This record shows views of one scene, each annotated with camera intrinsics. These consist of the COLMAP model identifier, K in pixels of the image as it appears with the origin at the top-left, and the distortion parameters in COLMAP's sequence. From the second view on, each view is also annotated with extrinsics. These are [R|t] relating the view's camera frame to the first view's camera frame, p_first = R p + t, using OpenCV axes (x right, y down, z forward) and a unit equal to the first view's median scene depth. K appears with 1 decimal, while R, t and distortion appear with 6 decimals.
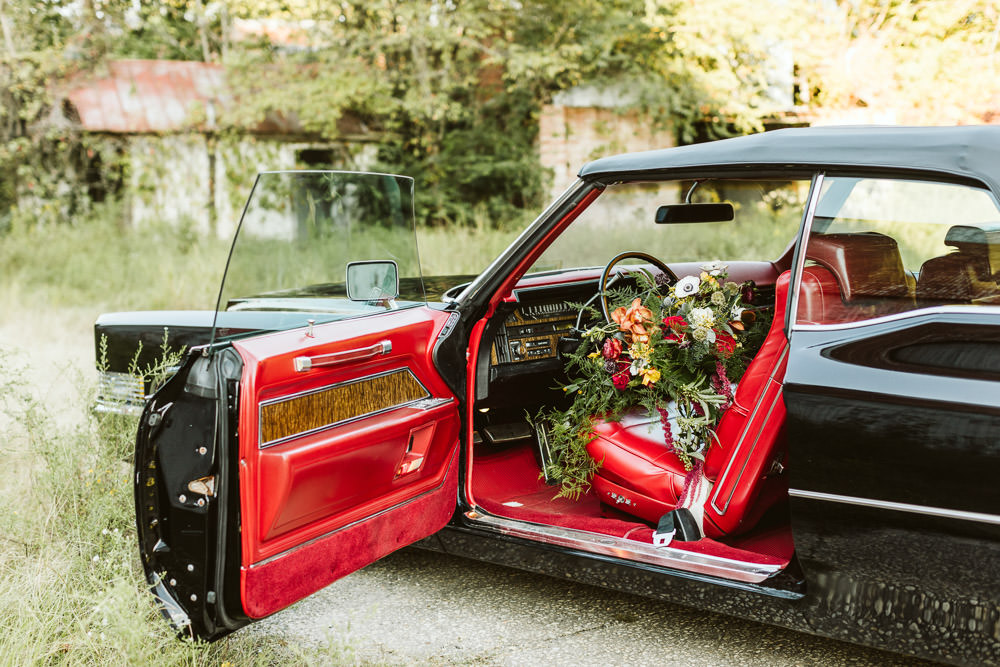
lens RADIAL K [[1419.1, 0, 487.0], [0, 1419.1, 333.6], [0, 0, 1]] dist [0.032454, -0.044645]
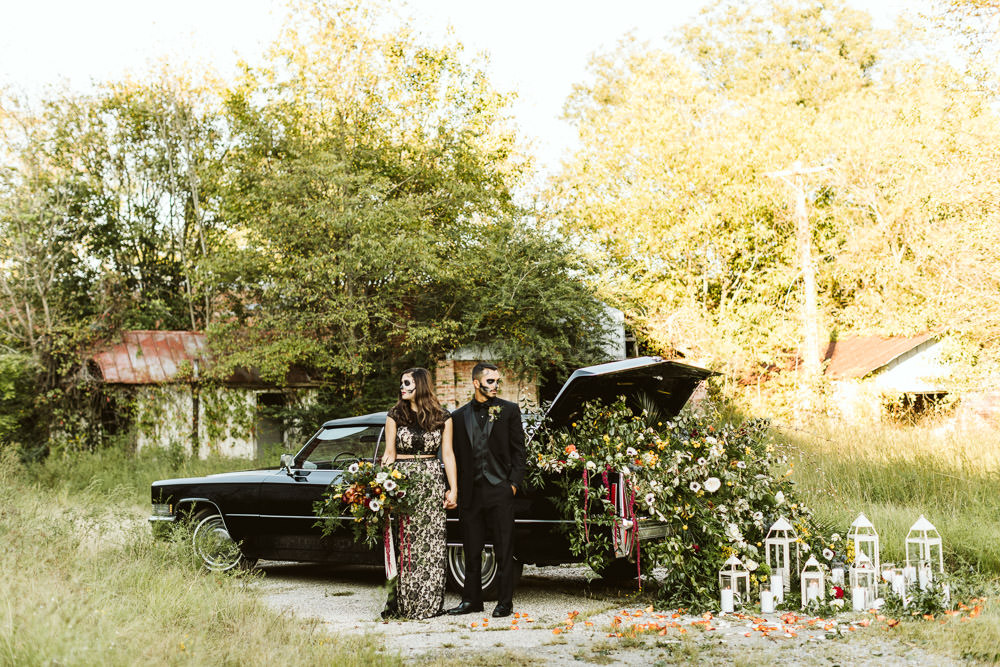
lens RADIAL K [[1419.1, 0, 487.0], [0, 1419.1, 333.6], [0, 0, 1]] dist [0.032454, -0.044645]
pose [[0.999853, -0.009306, 0.014390, 0.068743], [0.011461, 0.987405, -0.157799, 0.031877], [-0.012740, 0.157941, 0.987366, -0.370427]]
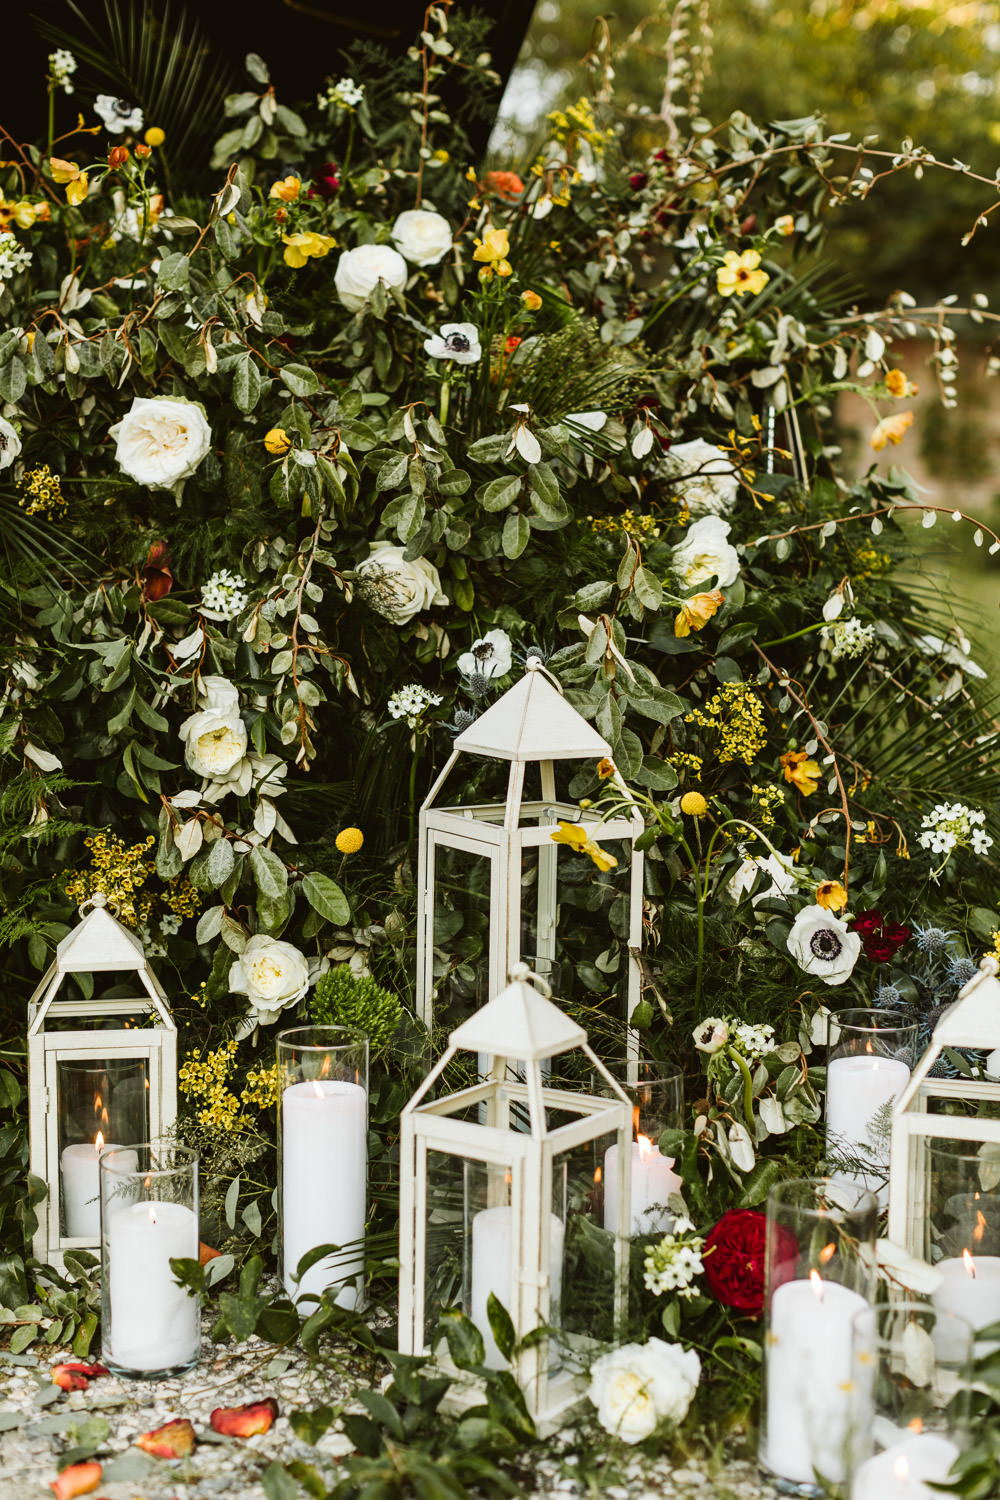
lens RADIAL K [[2158.6, 0, 500.0], [0, 2158.6, 750.0], [0, 0, 1]] dist [0.023775, 0.068962]
pose [[0.951631, 0.057450, -0.301825, 0.203142], [-0.055074, 0.998348, 0.016383, 0.020913], [0.302268, 0.001033, 0.953223, 0.003929]]
